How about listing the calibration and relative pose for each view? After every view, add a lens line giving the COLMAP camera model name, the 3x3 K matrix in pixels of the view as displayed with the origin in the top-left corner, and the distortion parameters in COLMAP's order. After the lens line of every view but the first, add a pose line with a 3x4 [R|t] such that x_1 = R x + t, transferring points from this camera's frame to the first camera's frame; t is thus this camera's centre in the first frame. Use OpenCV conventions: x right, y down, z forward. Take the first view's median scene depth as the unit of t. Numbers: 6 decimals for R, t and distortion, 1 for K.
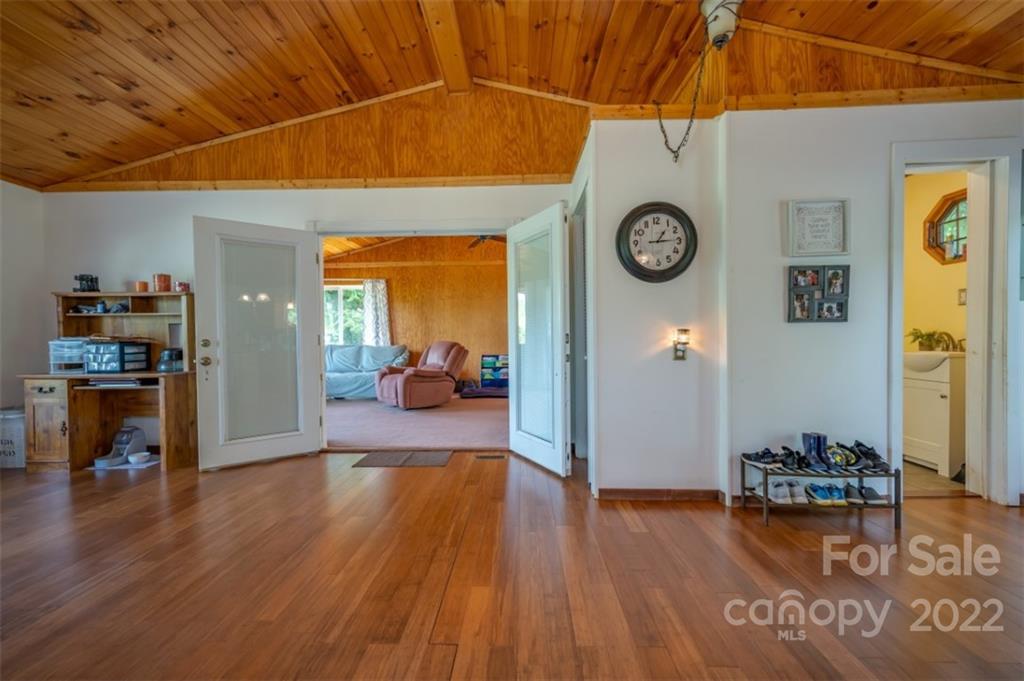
lens RADIAL K [[476.6, 0, 508.6], [0, 476.6, 345.8], [0, 0, 1]] dist [0.002858, 0.000469]
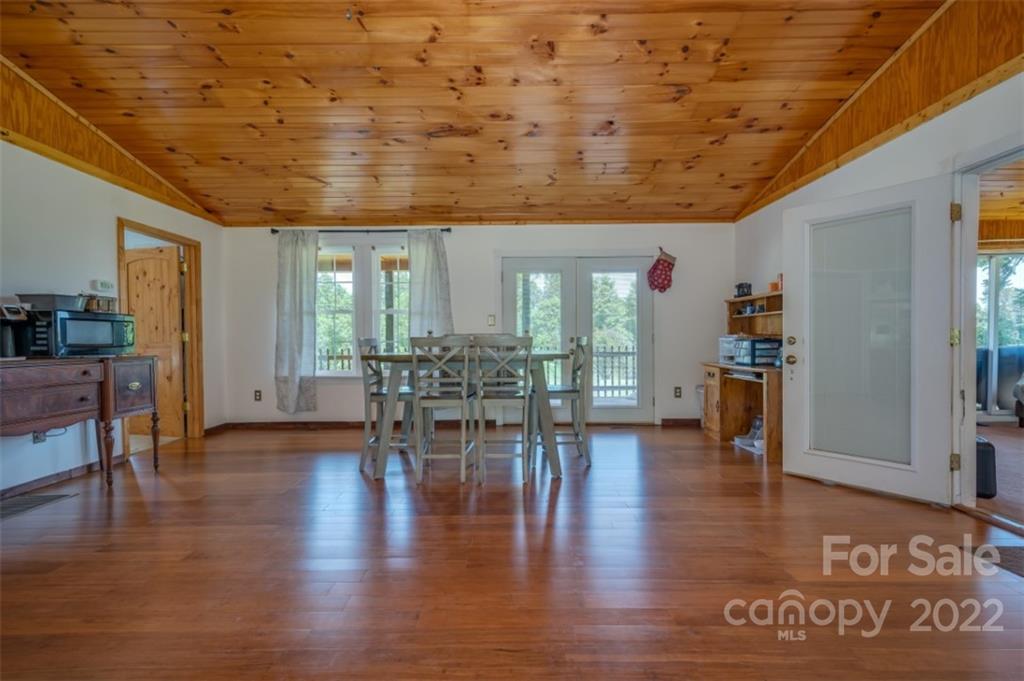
lens RADIAL K [[437.3, 0, 512.5], [0, 437.3, 345.2], [0, 0, 1]] dist [0.003510, 0.000433]
pose [[-0.031140, 0.021322, -0.999288, 0.242168], [-0.006875, 0.999744, 0.021546, -0.010976], [0.999491, 0.007541, -0.030985, 0.450070]]
